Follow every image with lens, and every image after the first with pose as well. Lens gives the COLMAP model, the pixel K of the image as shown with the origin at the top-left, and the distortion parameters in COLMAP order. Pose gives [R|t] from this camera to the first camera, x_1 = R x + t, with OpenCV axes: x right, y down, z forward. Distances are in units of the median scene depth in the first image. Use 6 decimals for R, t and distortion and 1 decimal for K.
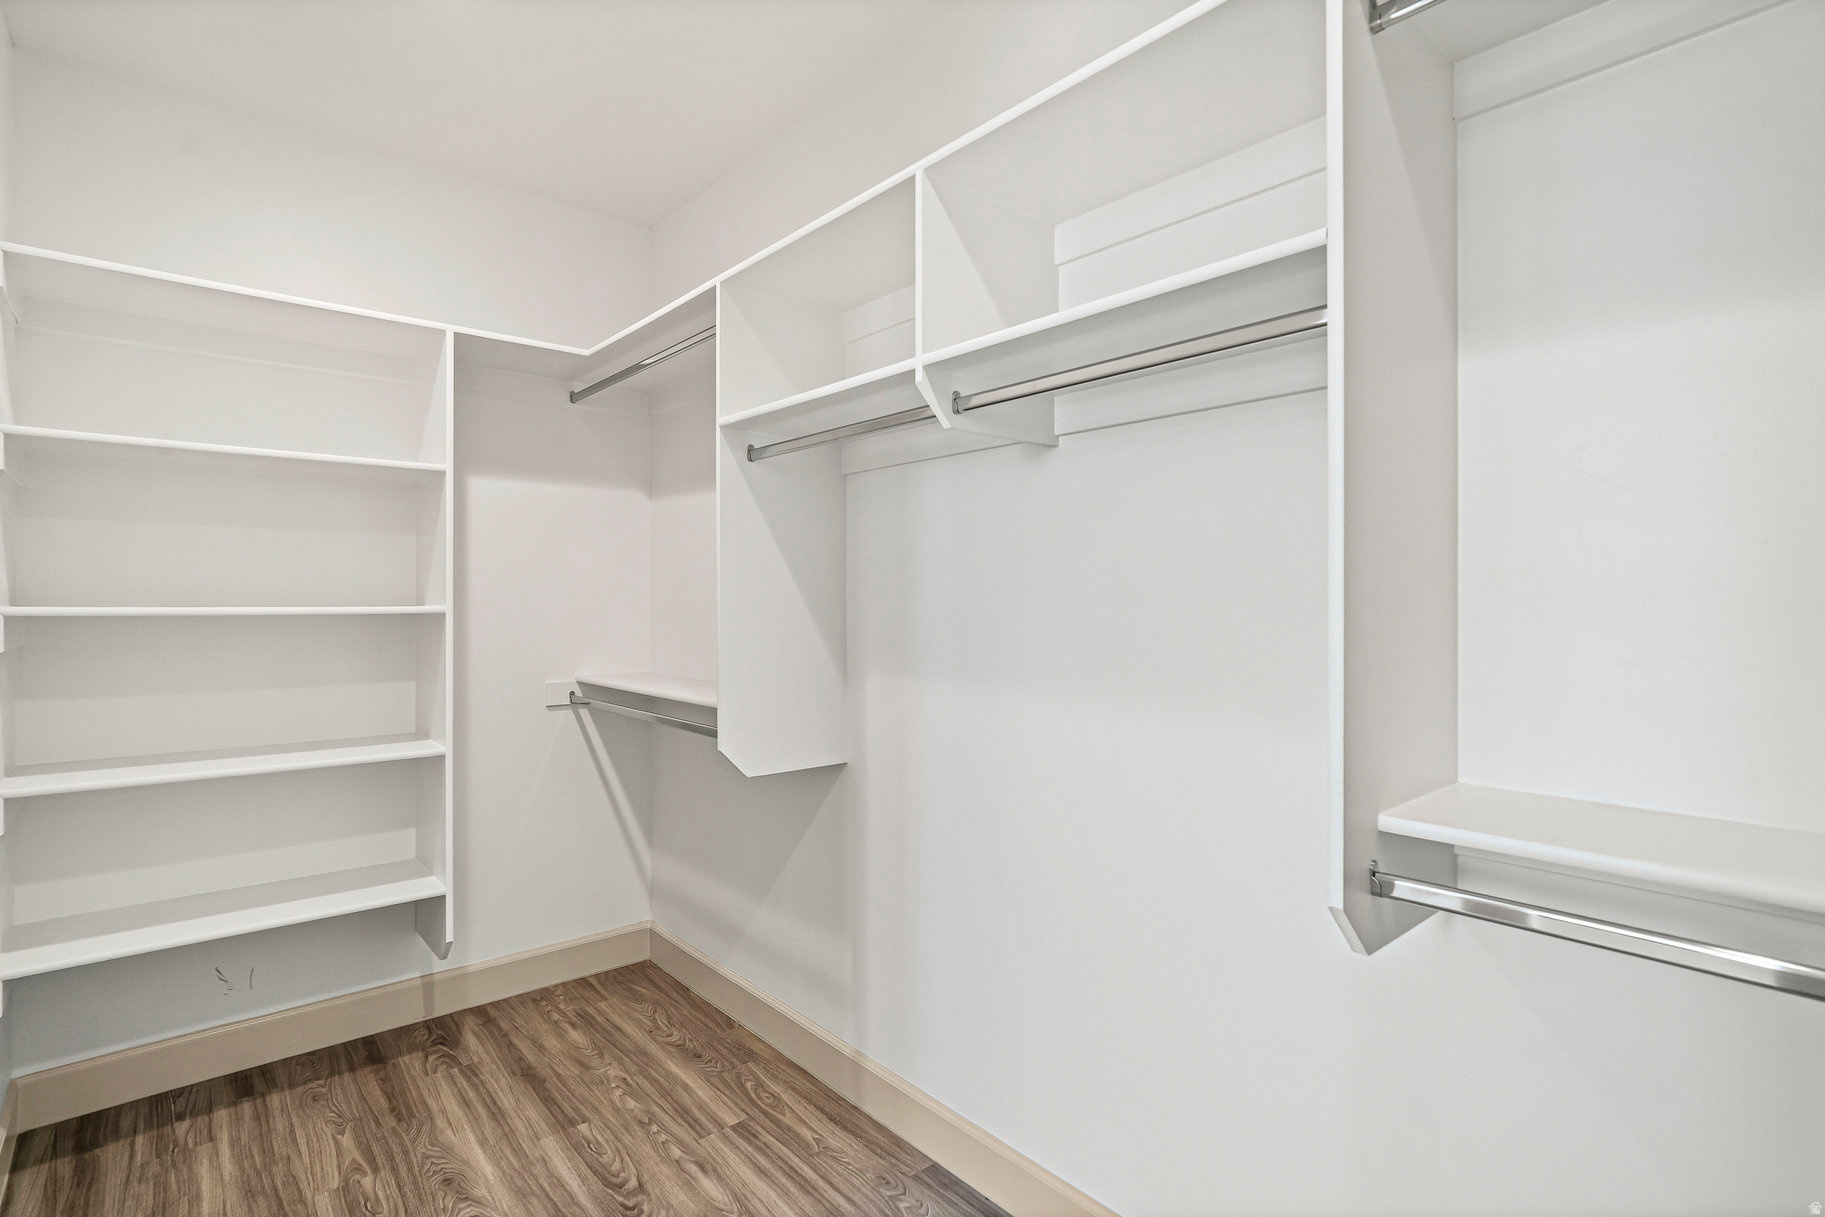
lens RADIAL K [[878.5, 0, 910.3], [0, 878.5, 605.1], [0, 0, 1]] dist [-0.009049, 0.000345]
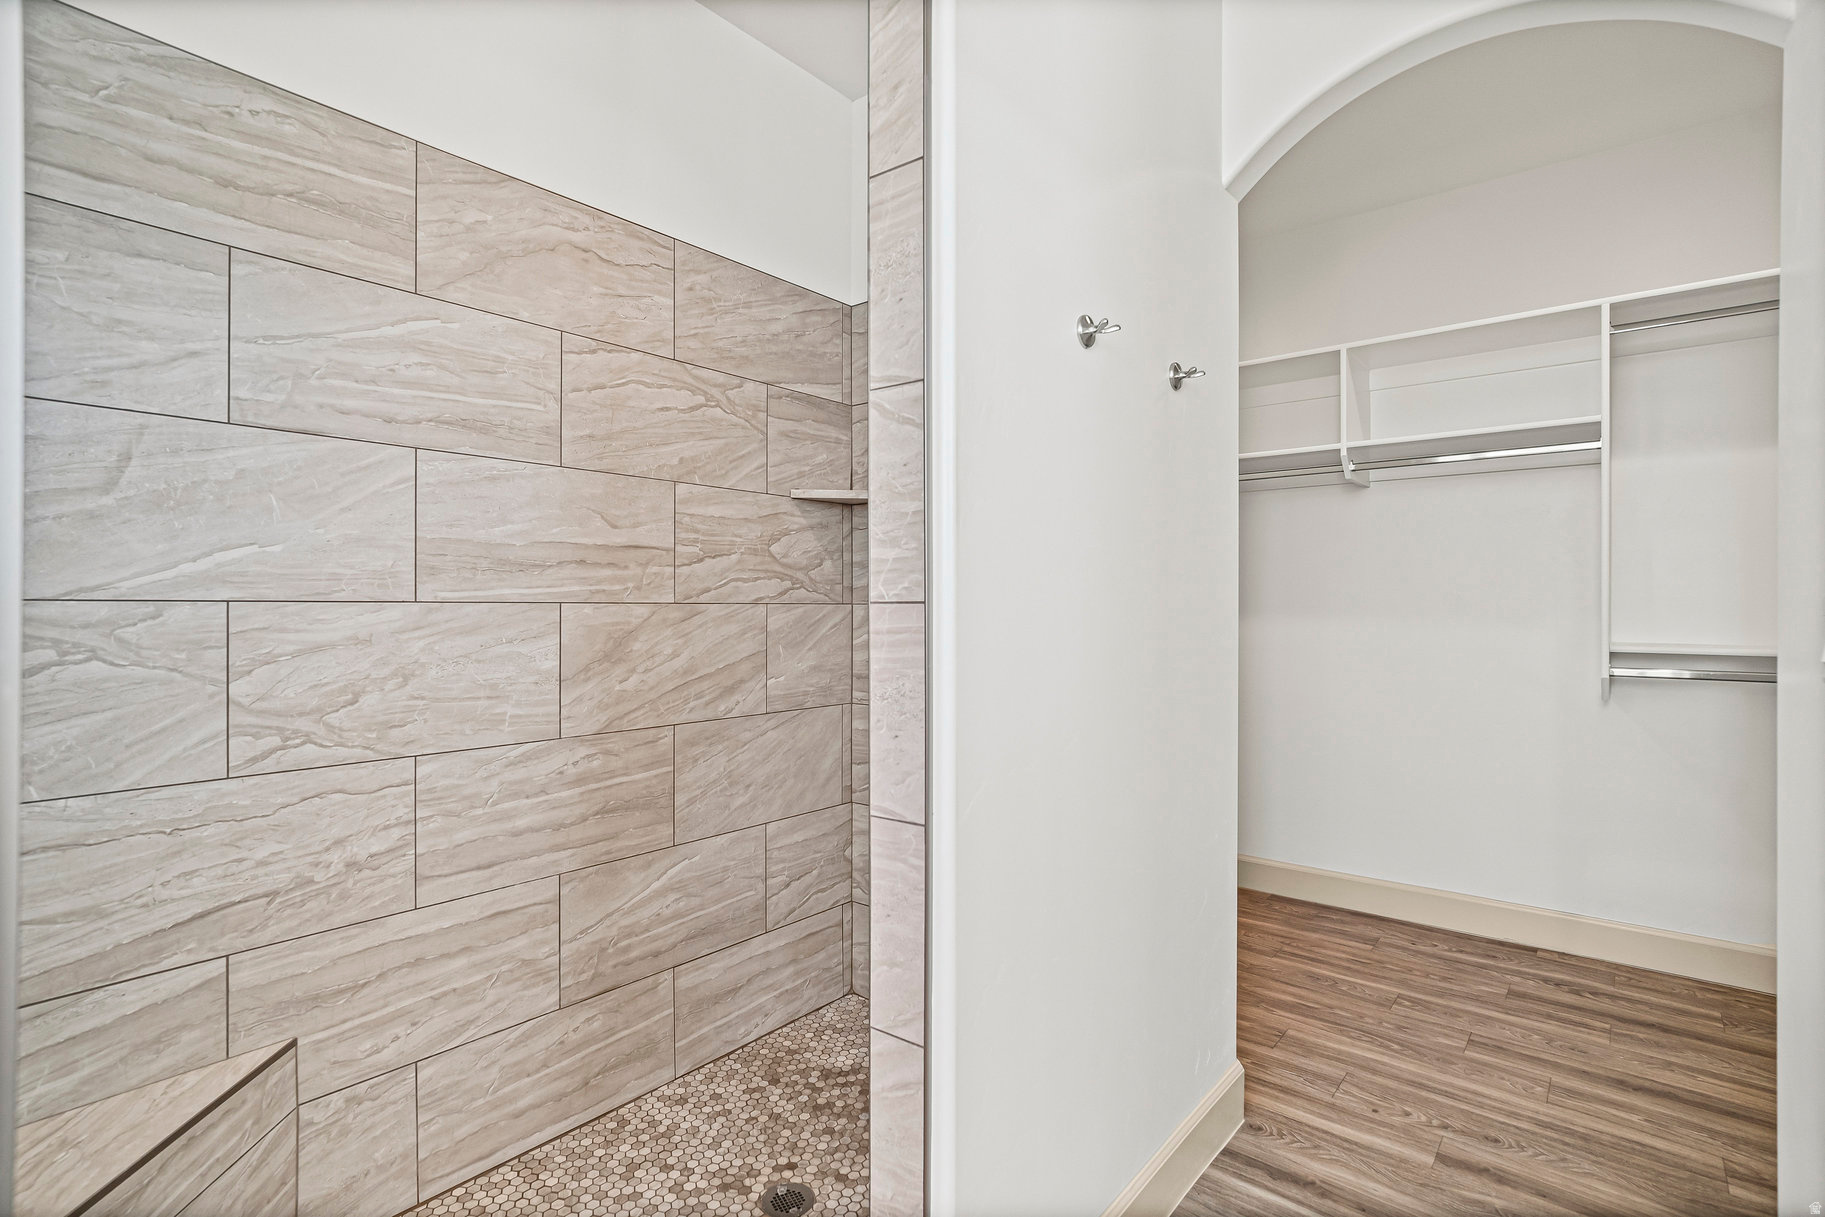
lens RADIAL K [[878.5, 0, 912.0], [0, 878.5, 604.8], [0, 0, 1]] dist [-0.009049, 0.000345]
pose [[0.986286, 0.001488, 0.165041, -1.564776], [-0.001252, 0.999998, -0.001530, 0.100801], [-0.165043, 0.001302, 0.986285, -0.950515]]
